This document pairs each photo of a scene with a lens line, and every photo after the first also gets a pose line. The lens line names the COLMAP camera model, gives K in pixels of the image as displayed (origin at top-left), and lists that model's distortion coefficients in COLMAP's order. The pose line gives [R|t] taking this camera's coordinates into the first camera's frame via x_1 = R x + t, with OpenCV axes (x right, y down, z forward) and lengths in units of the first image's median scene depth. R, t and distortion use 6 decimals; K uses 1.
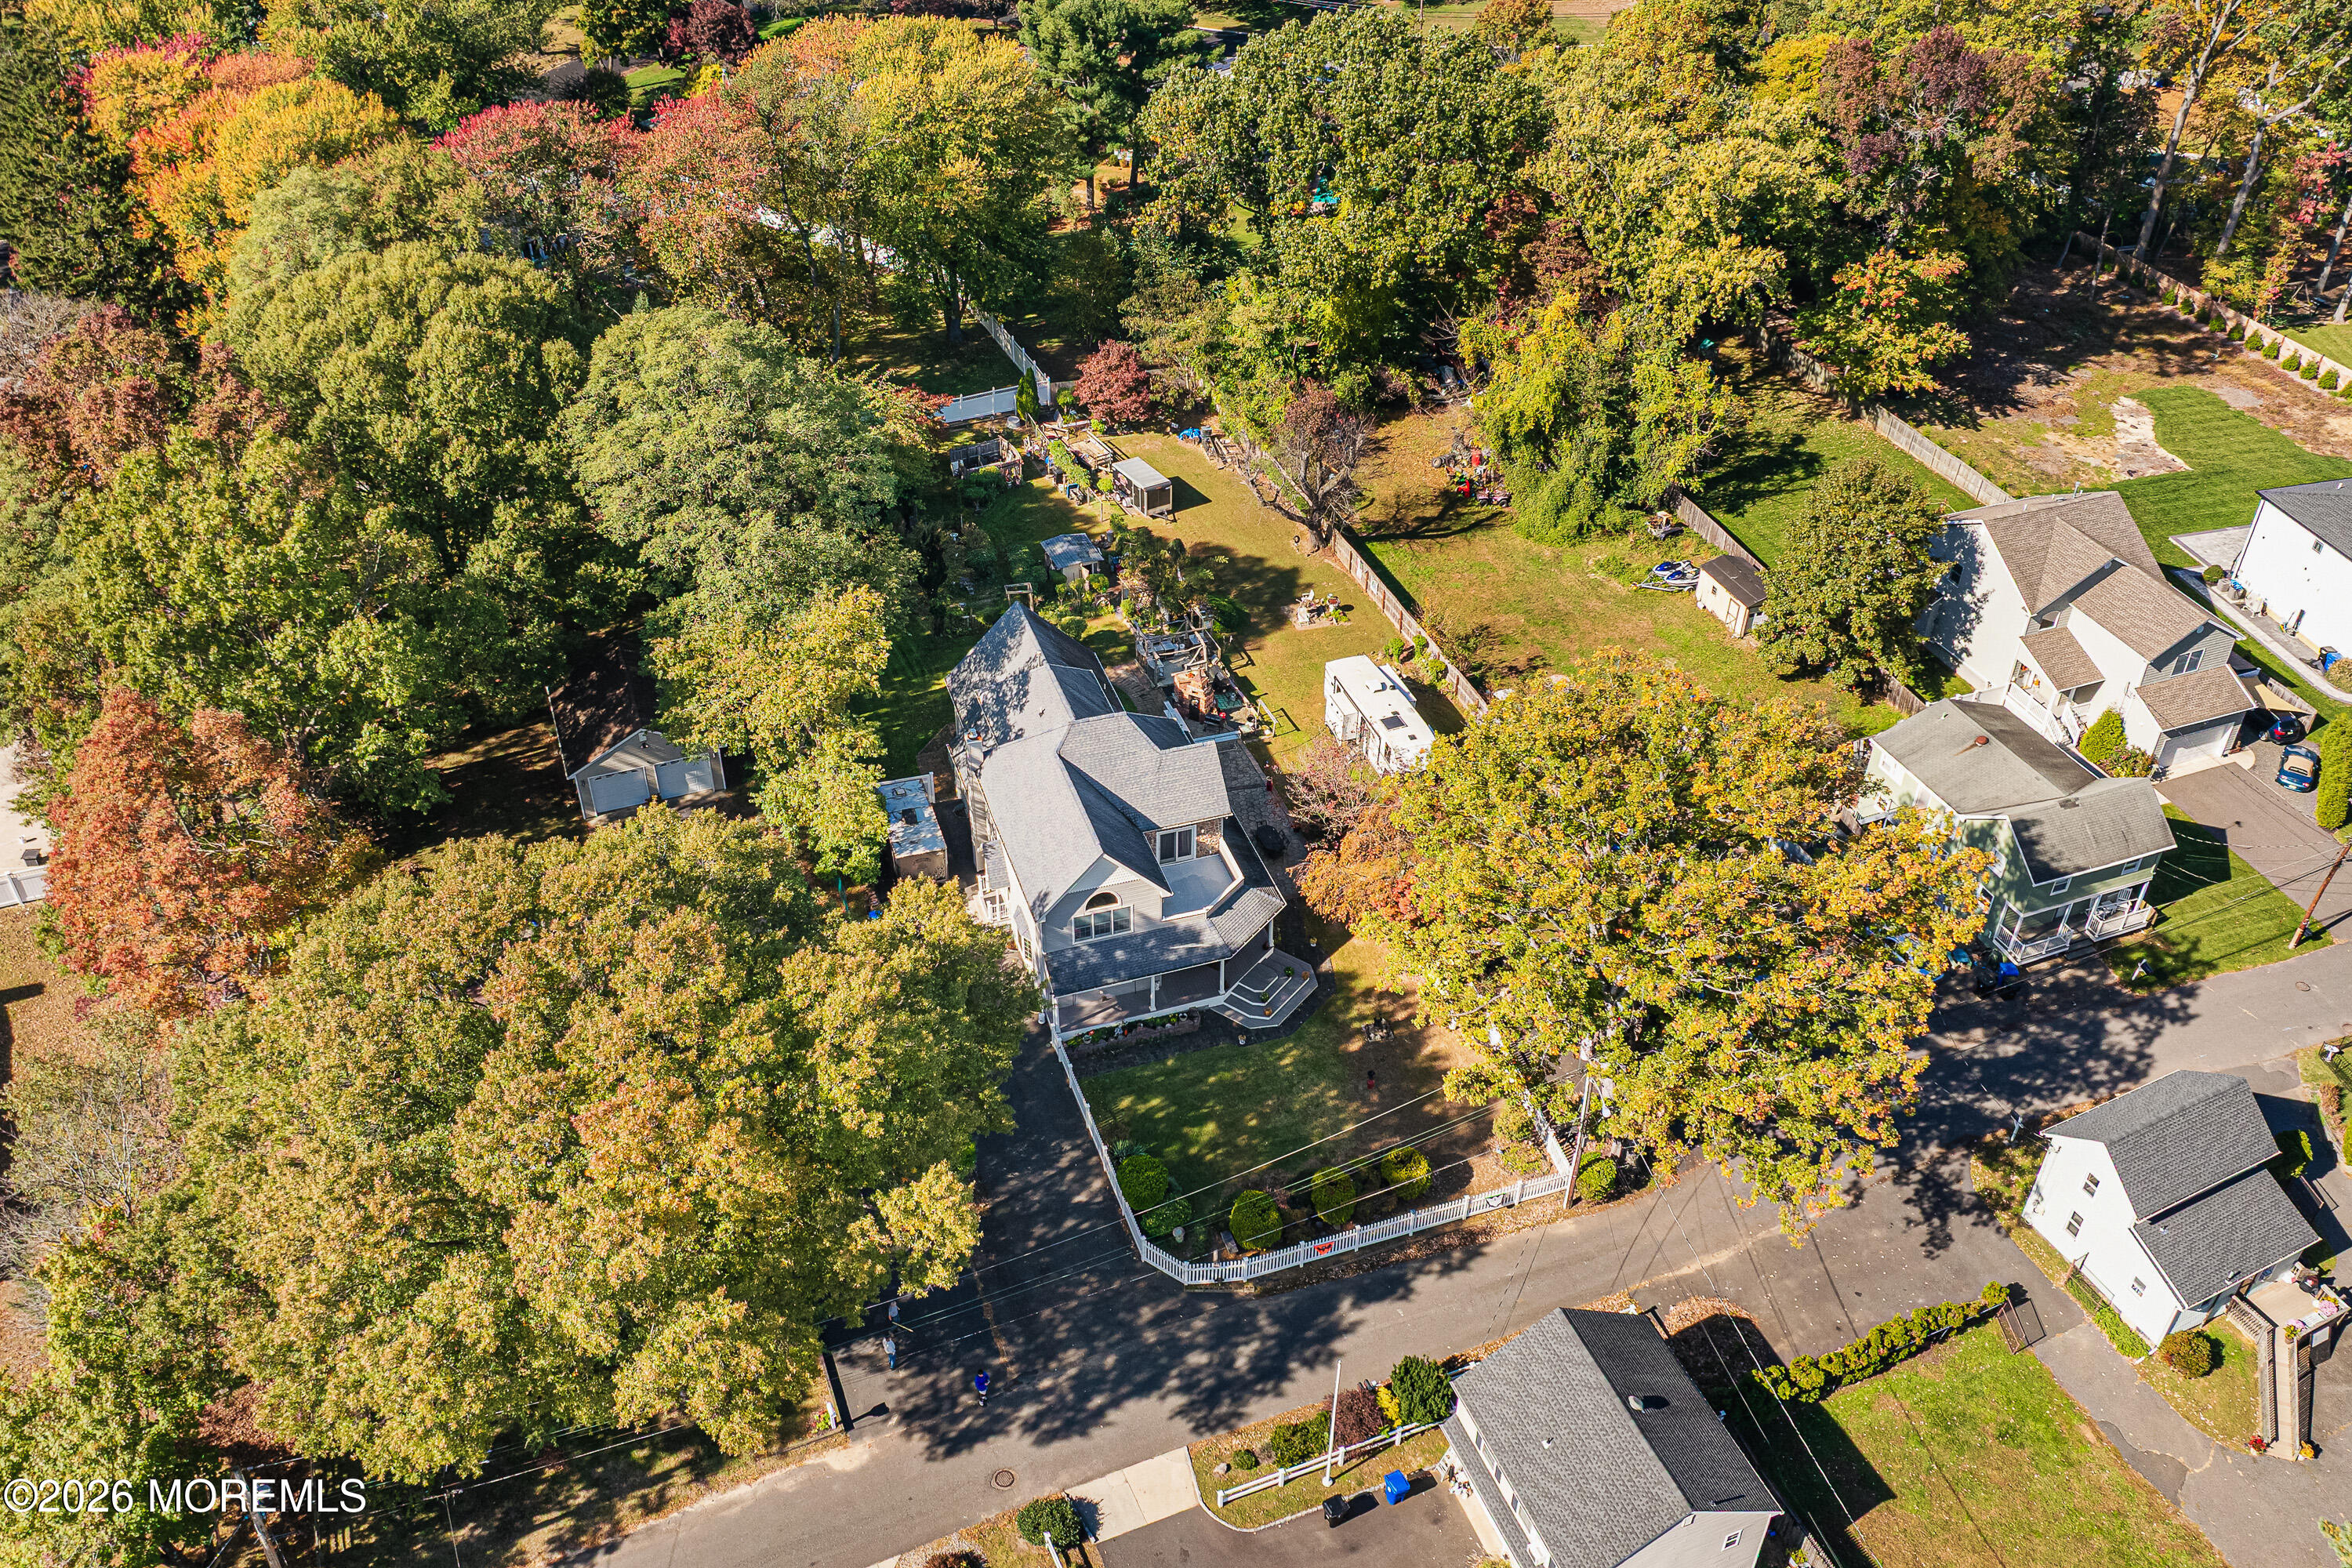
lens RADIAL K [[1933.6, 0, 1173.1], [0, 1933.6, 784.8], [0, 0, 1]] dist [0.000675, -0.028562]
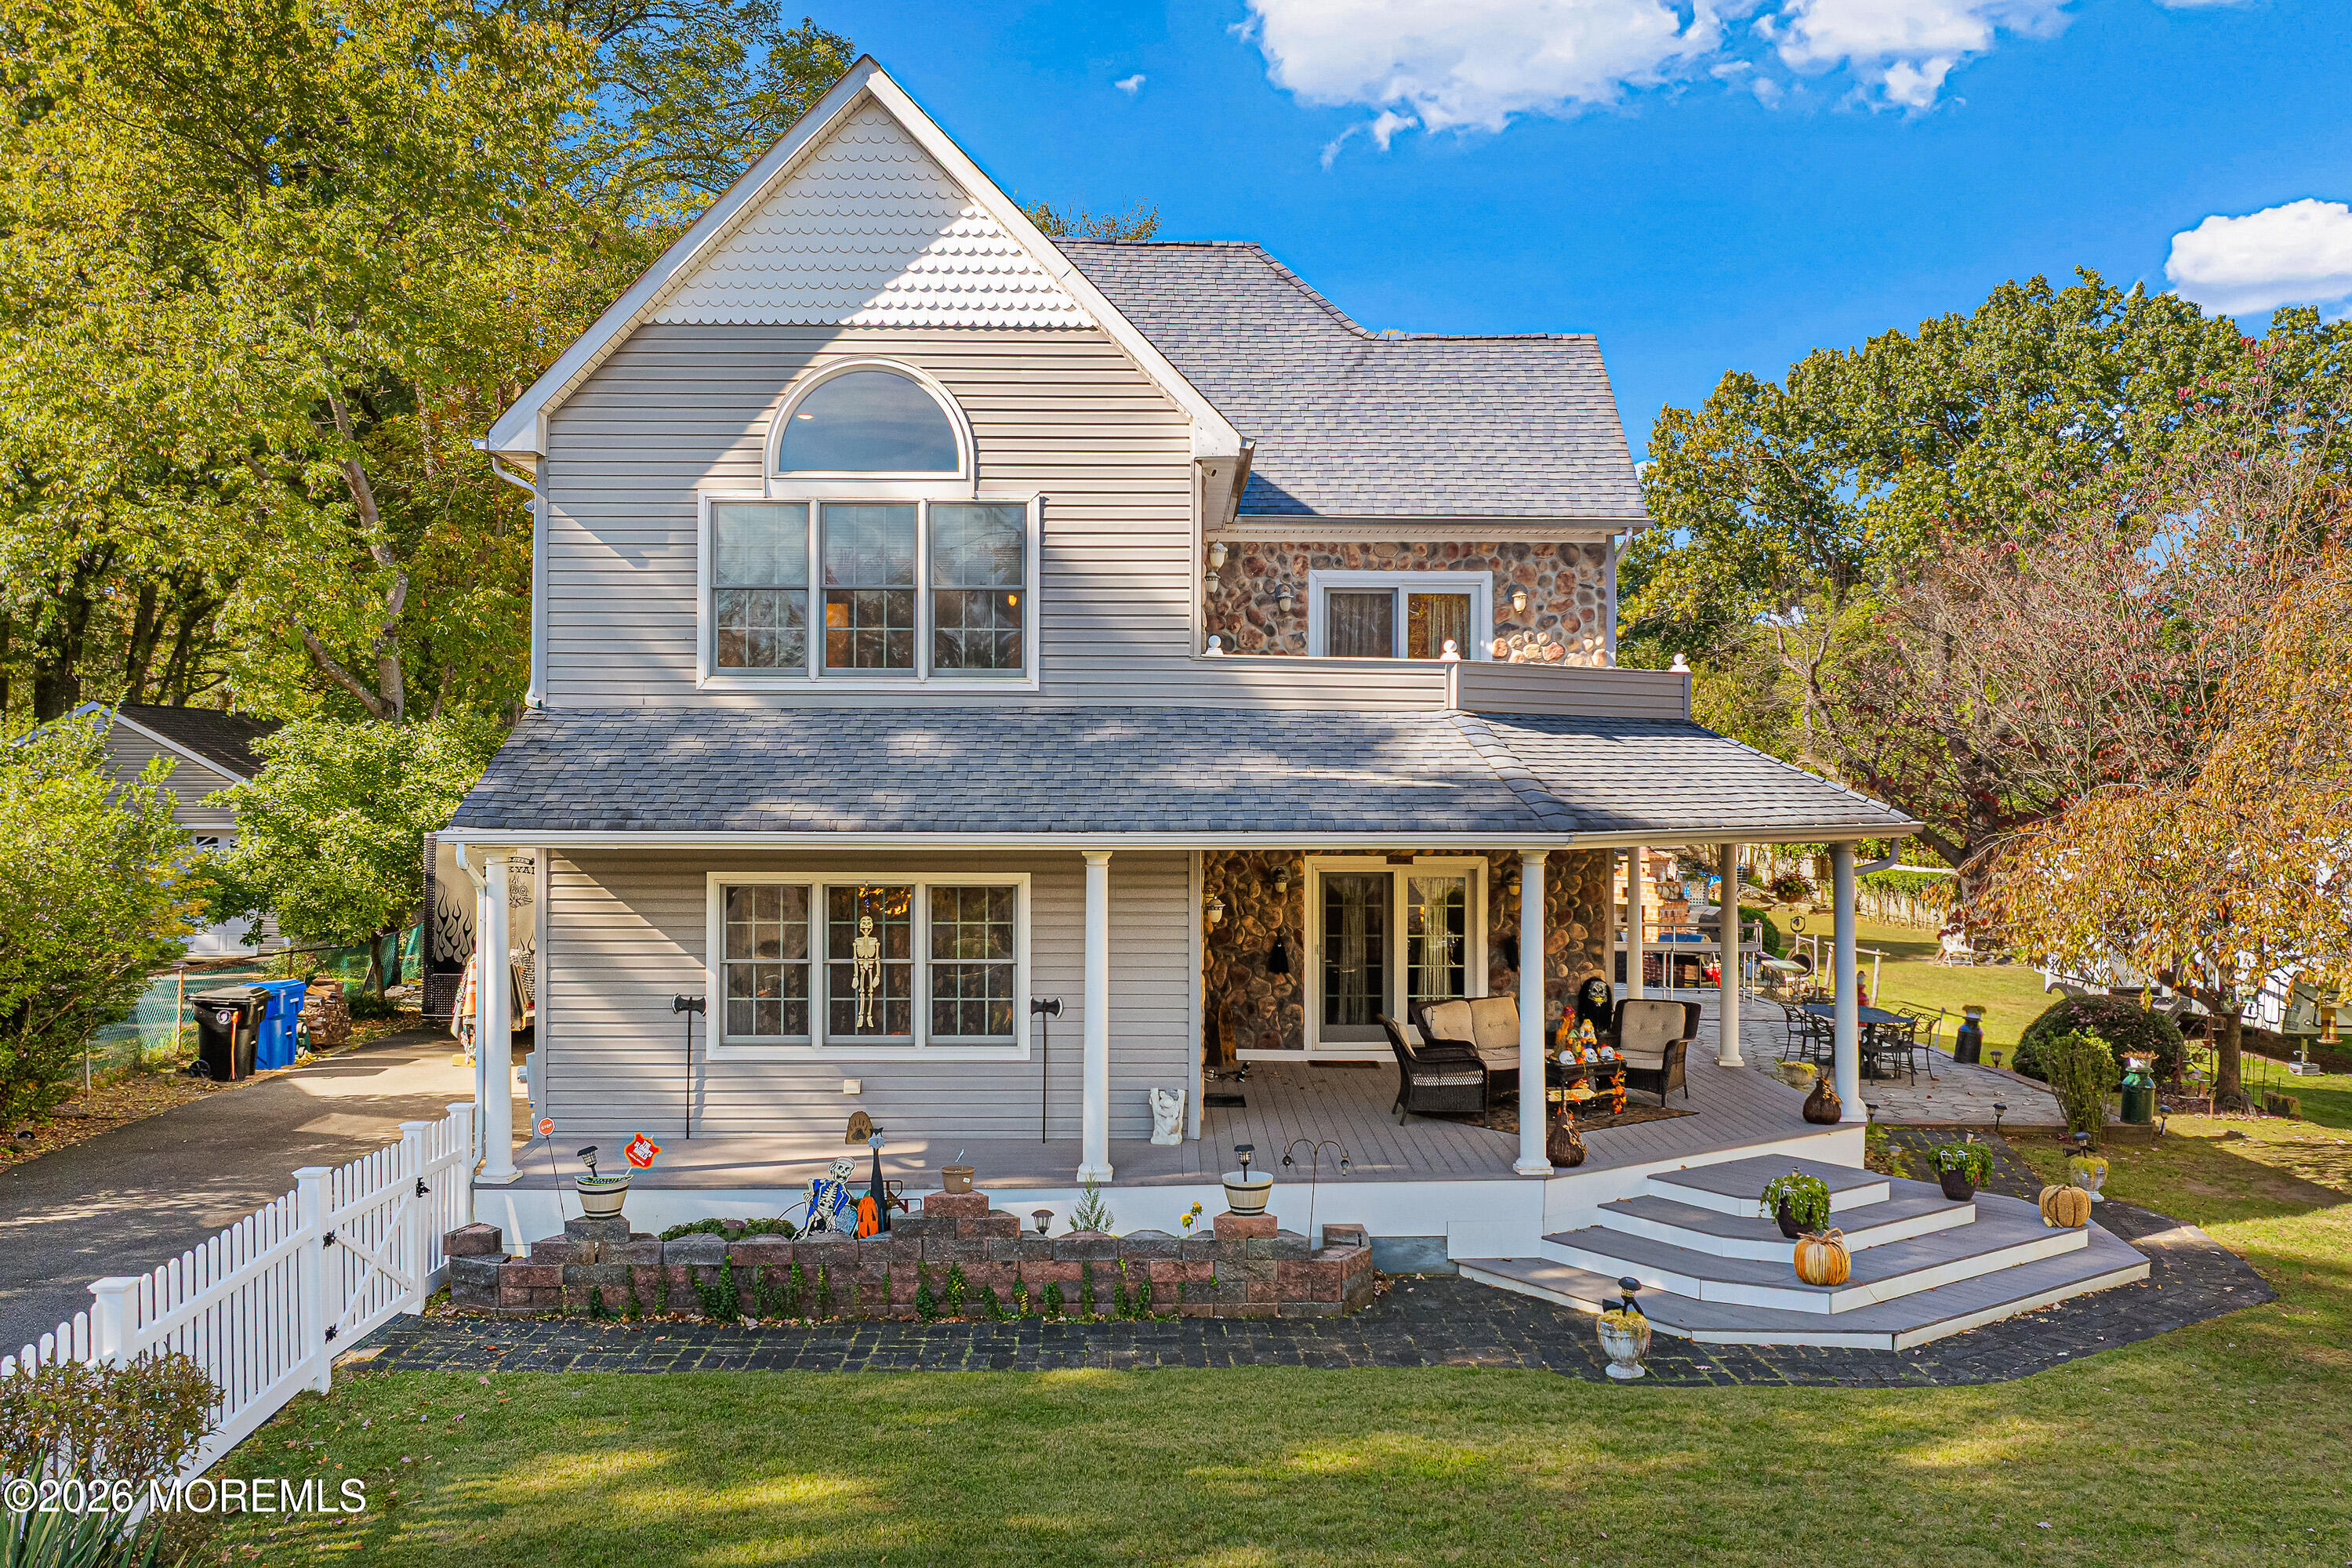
lens RADIAL K [[1933.6, 0, 1175.4], [0, 1933.6, 791.3], [0, 0, 1]] dist [0.000675, -0.028562]
pose [[0.954436, -0.013594, -0.298104, 0.038744], [-0.174680, 0.784481, -0.595044, 0.154595], [0.241946, 0.620004, 0.746362, 0.698598]]
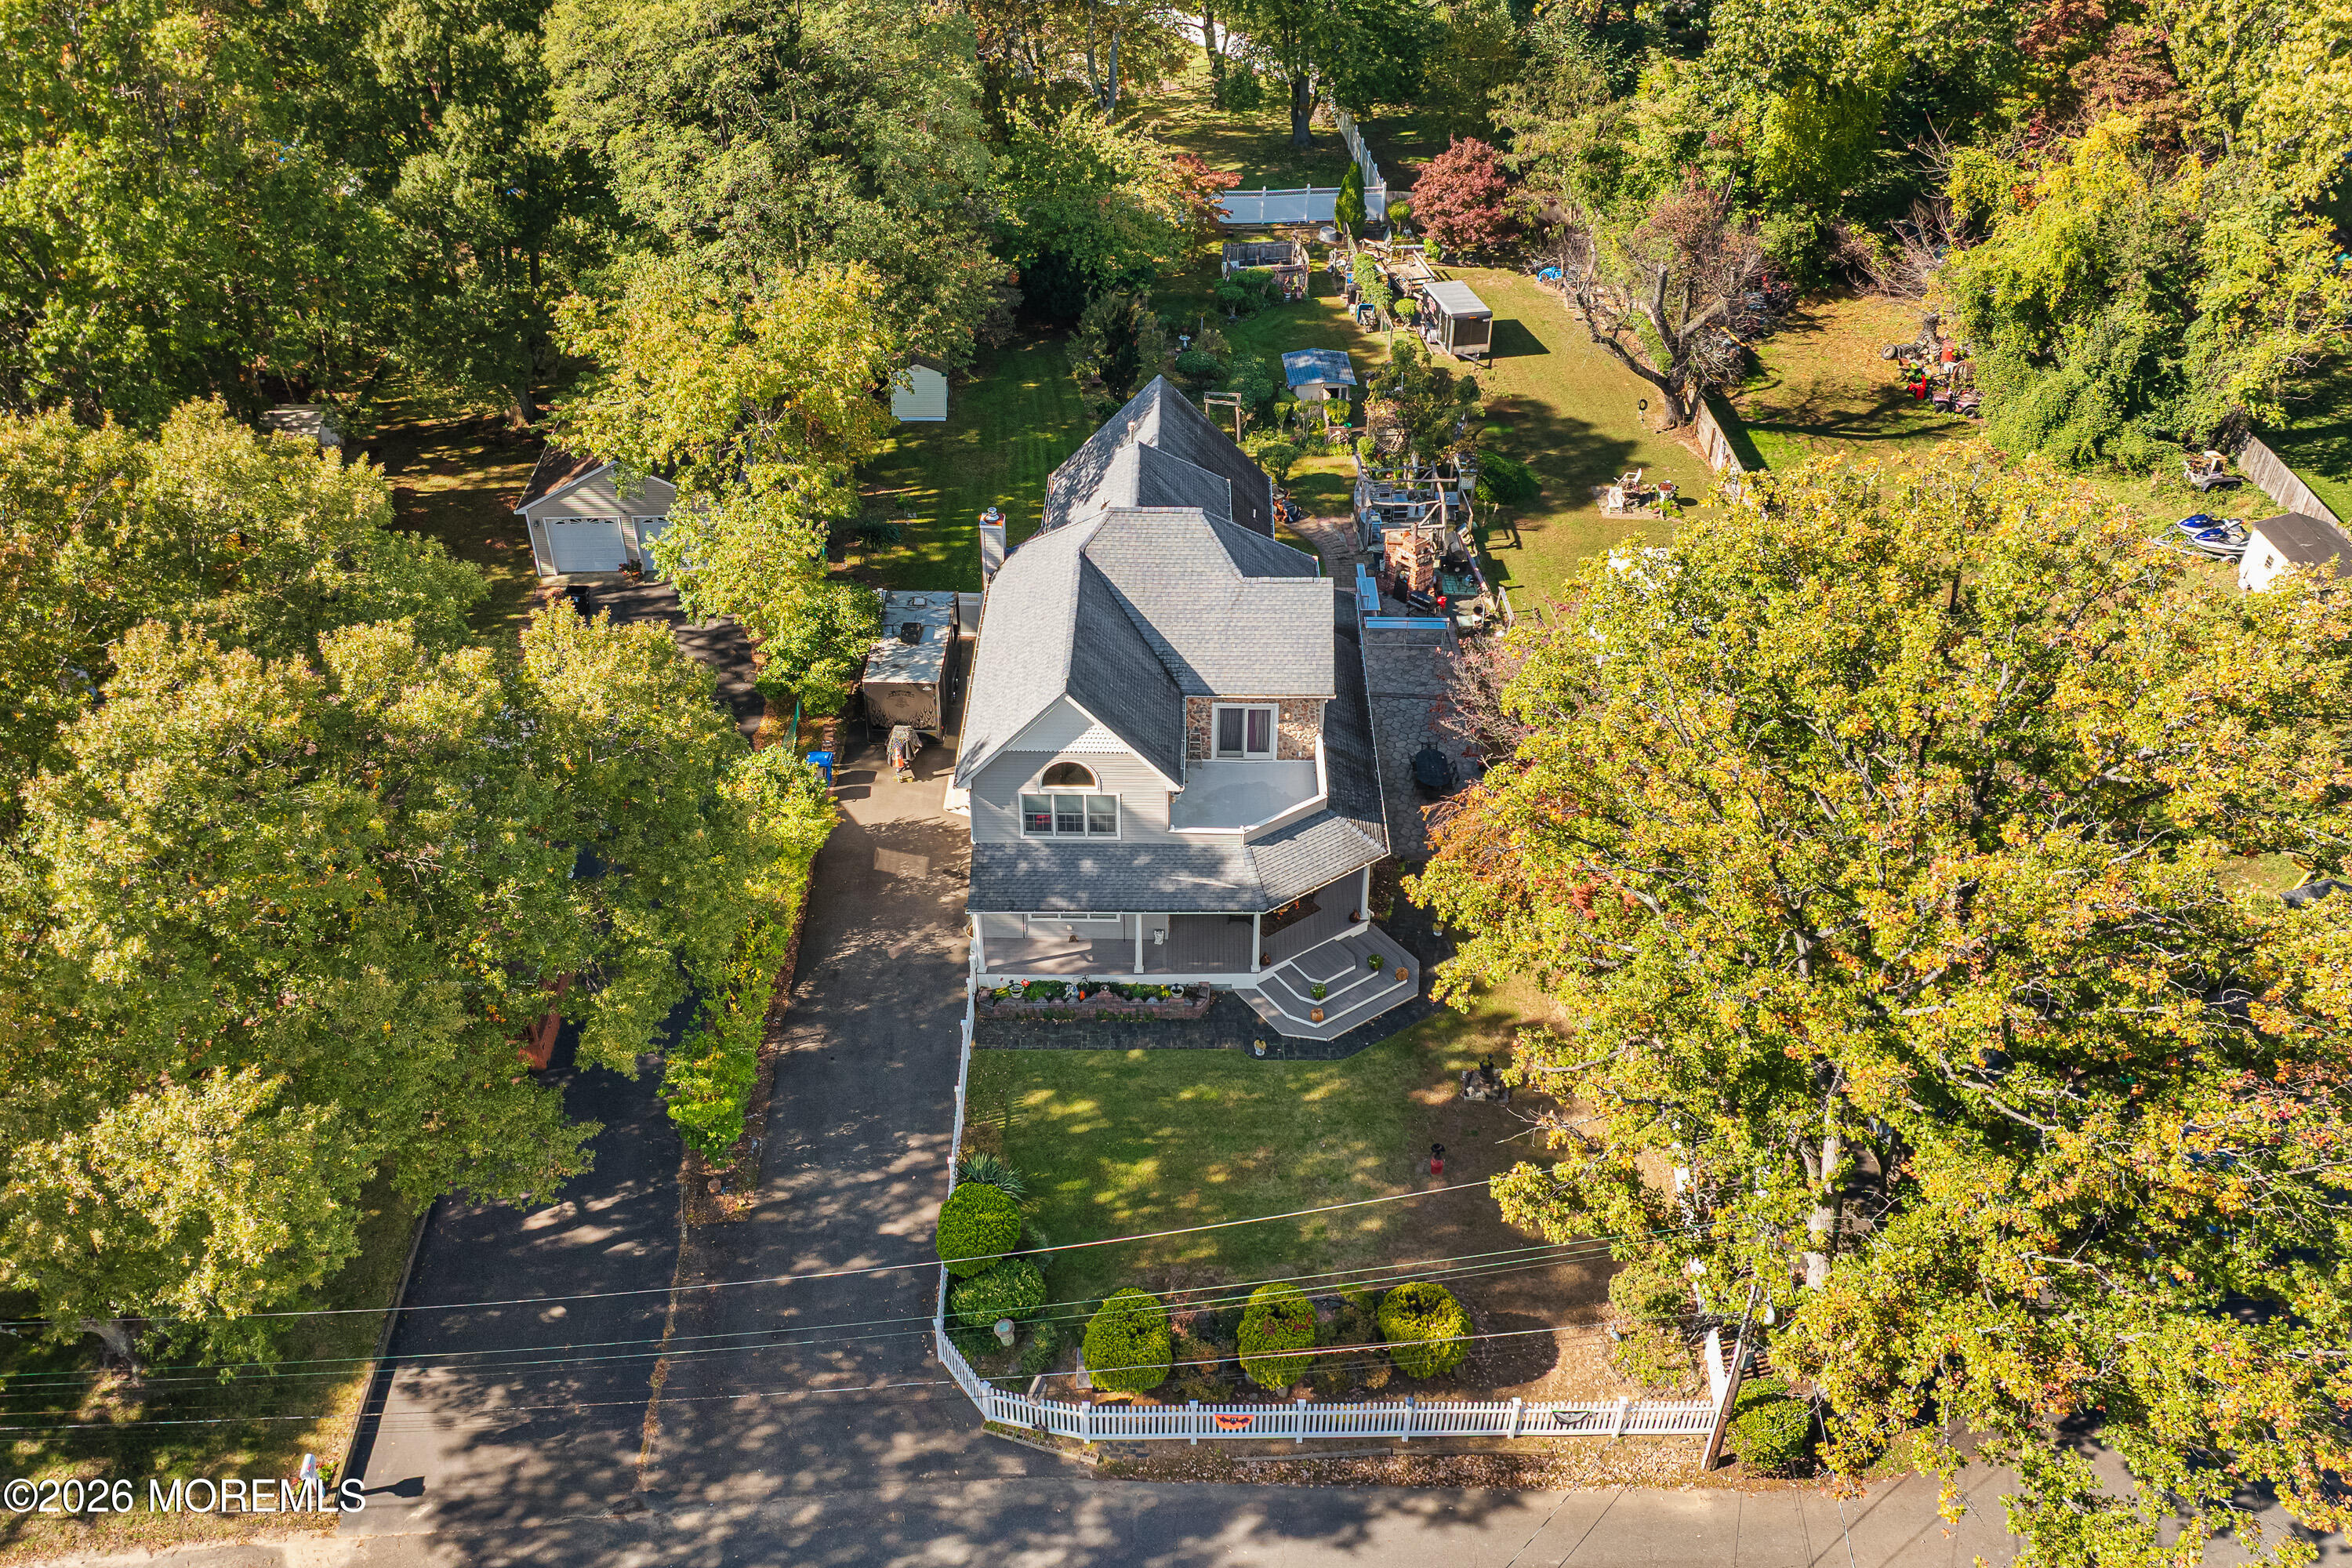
lens RADIAL K [[1933.6, 0, 1174.8], [0, 1933.6, 780.2], [0, 0, 1]] dist [0.000675, -0.028562]
pose [[0.948130, 0.186828, -0.257184, 0.124342], [-0.191265, 0.981507, 0.007889, 0.039592], [0.253902, 0.041710, 0.966330, 0.318375]]
